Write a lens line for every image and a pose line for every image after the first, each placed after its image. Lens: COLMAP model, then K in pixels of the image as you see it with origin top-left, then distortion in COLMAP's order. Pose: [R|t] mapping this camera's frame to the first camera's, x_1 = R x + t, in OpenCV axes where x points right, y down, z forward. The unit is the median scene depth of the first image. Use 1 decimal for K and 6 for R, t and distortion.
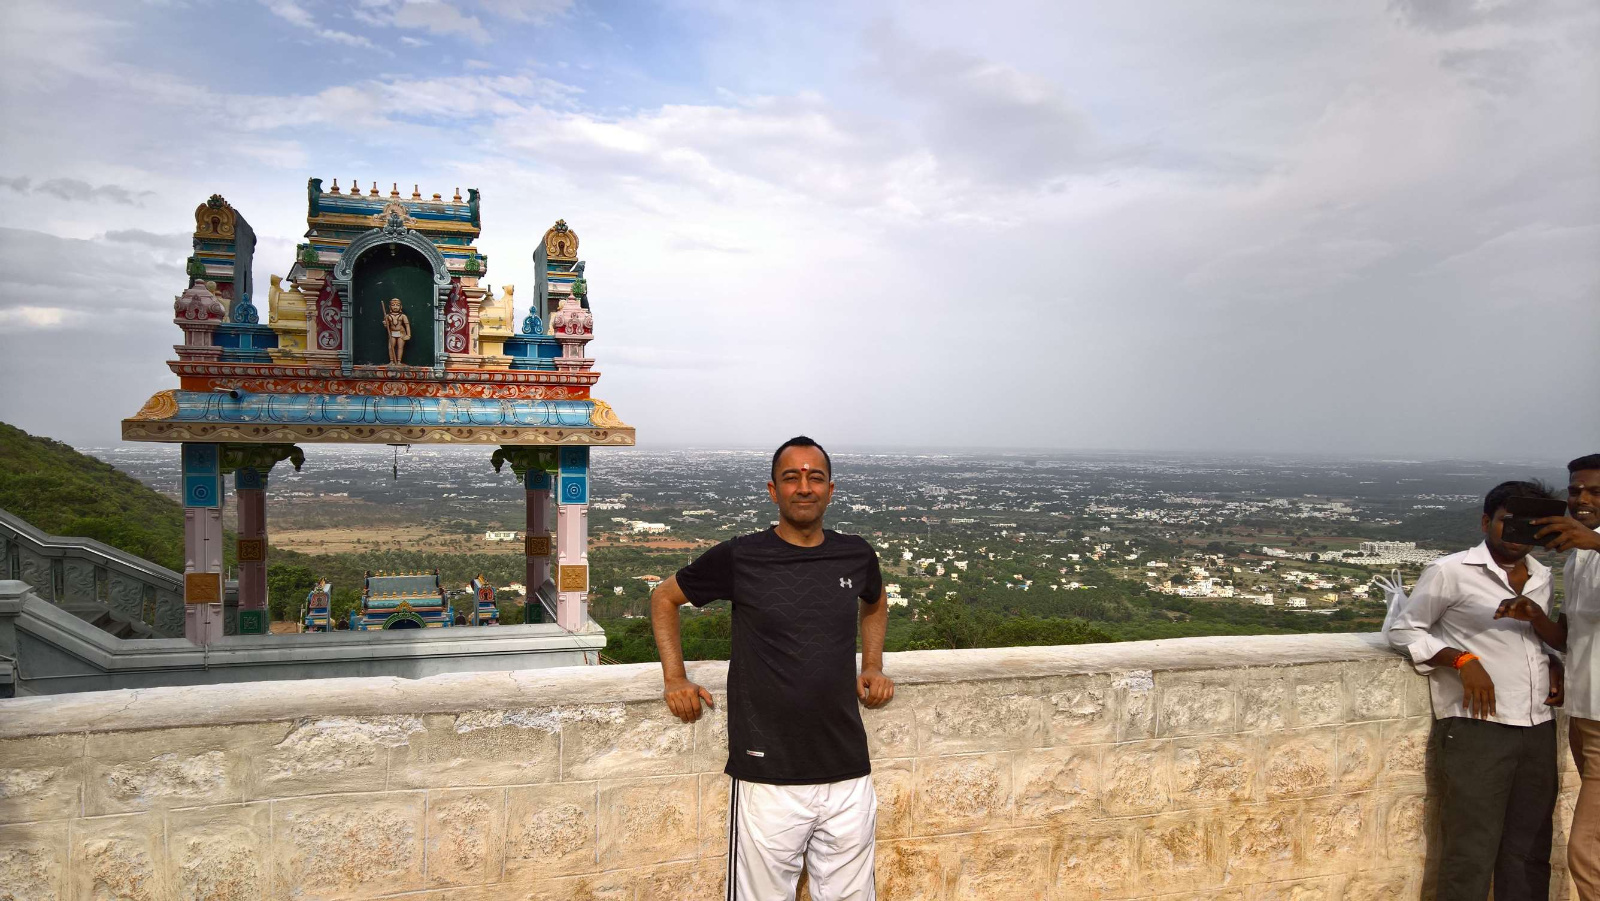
lens RADIAL K [[1180.4, 0, 795.8], [0, 1180.4, 486.4], [0, 0, 1]] dist [0.039770, -0.046052]
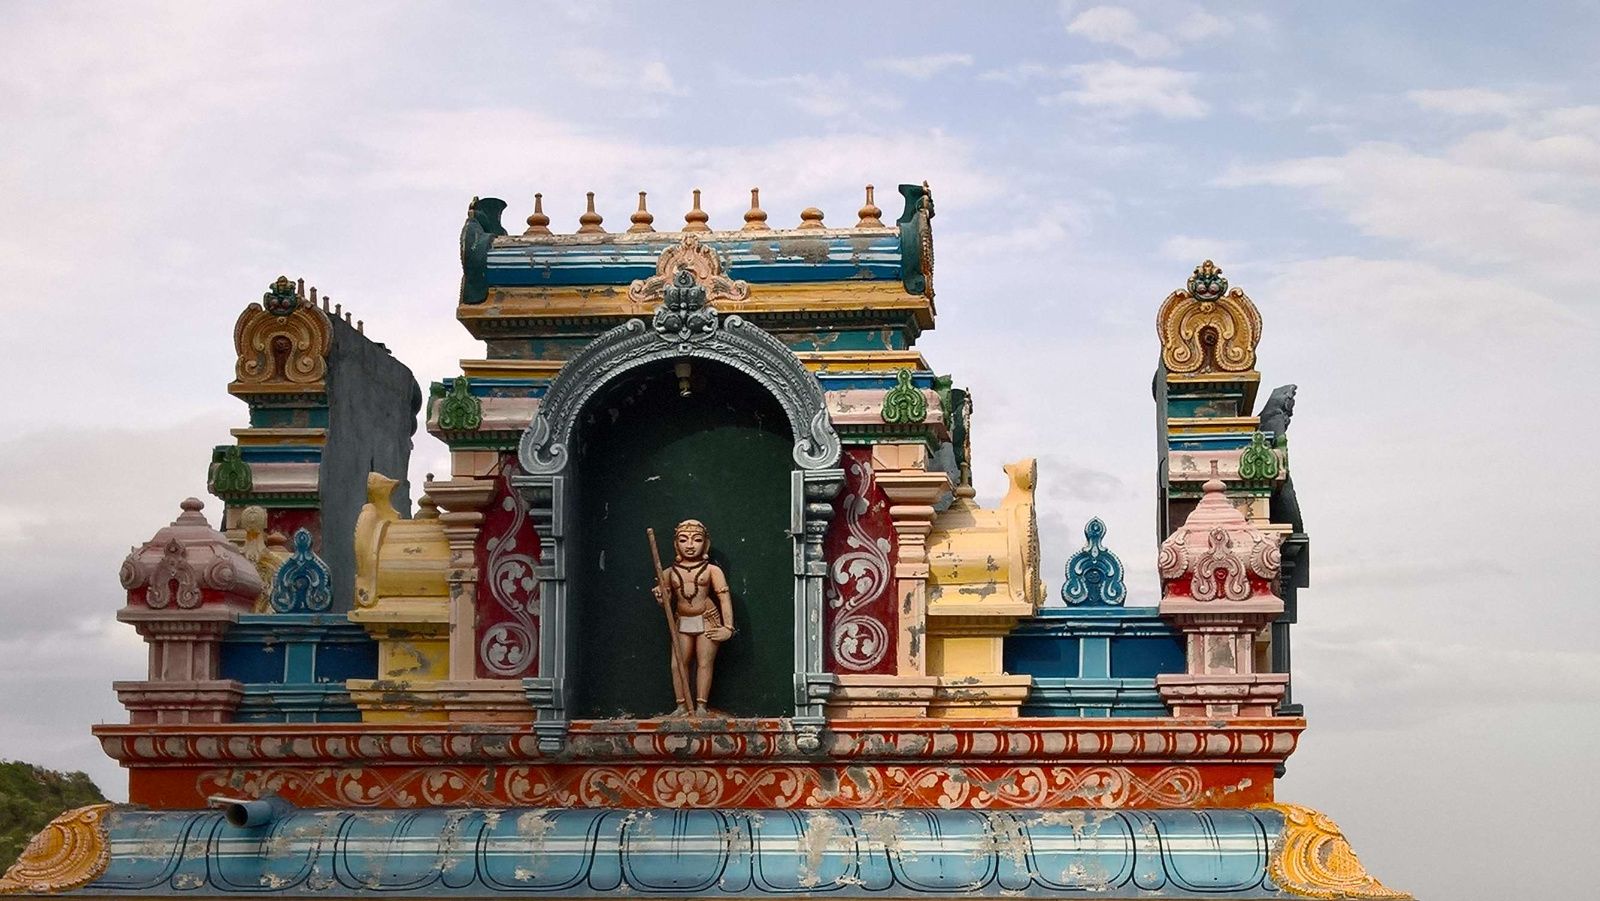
lens RADIAL K [[3024.1, 0, 773.2], [0, 3024.1, 544.6], [0, 0, 1]] dist [0.027506, 0.071806]
pose [[0.914824, -0.055444, -0.400030, 0.028624], [-0.009008, 0.987484, -0.157464, -0.015680], [0.403753, 0.147655, 0.902874, 0.230093]]
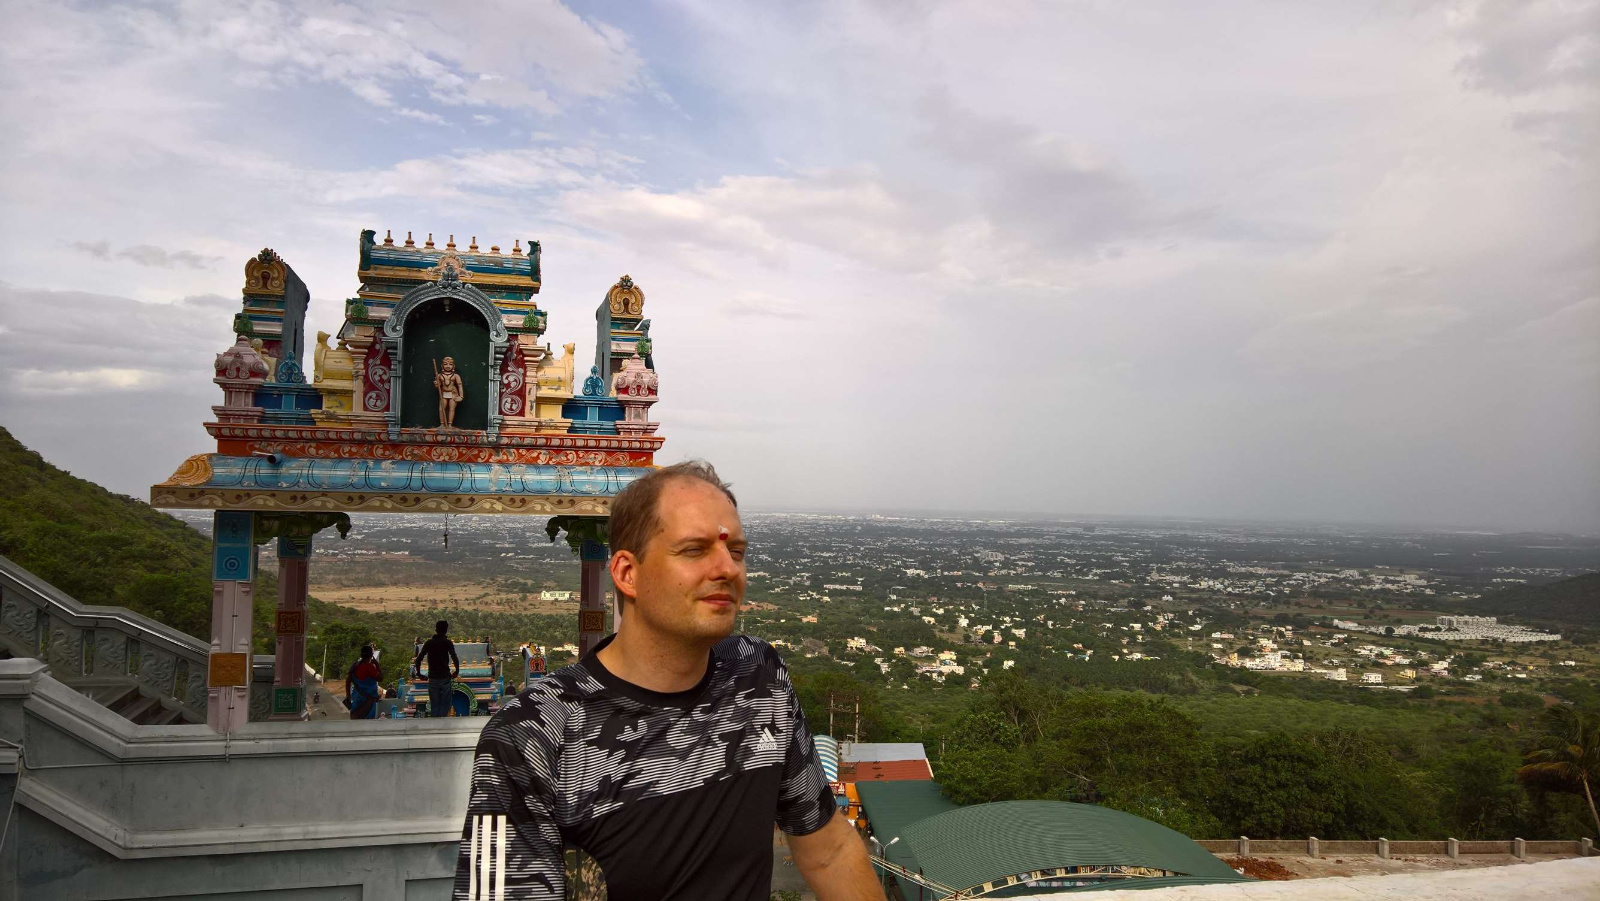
lens RADIAL K [[1178.8, 0, 786.7], [0, 1178.8, 446.9], [0, 0, 1]] dist [0.052261, -0.065711]
pose [[0.998507, 0.007565, -0.054103, -0.021619], [-0.012219, 0.996201, -0.086226, -0.011206], [0.053245, 0.086758, 0.994806, 0.095098]]
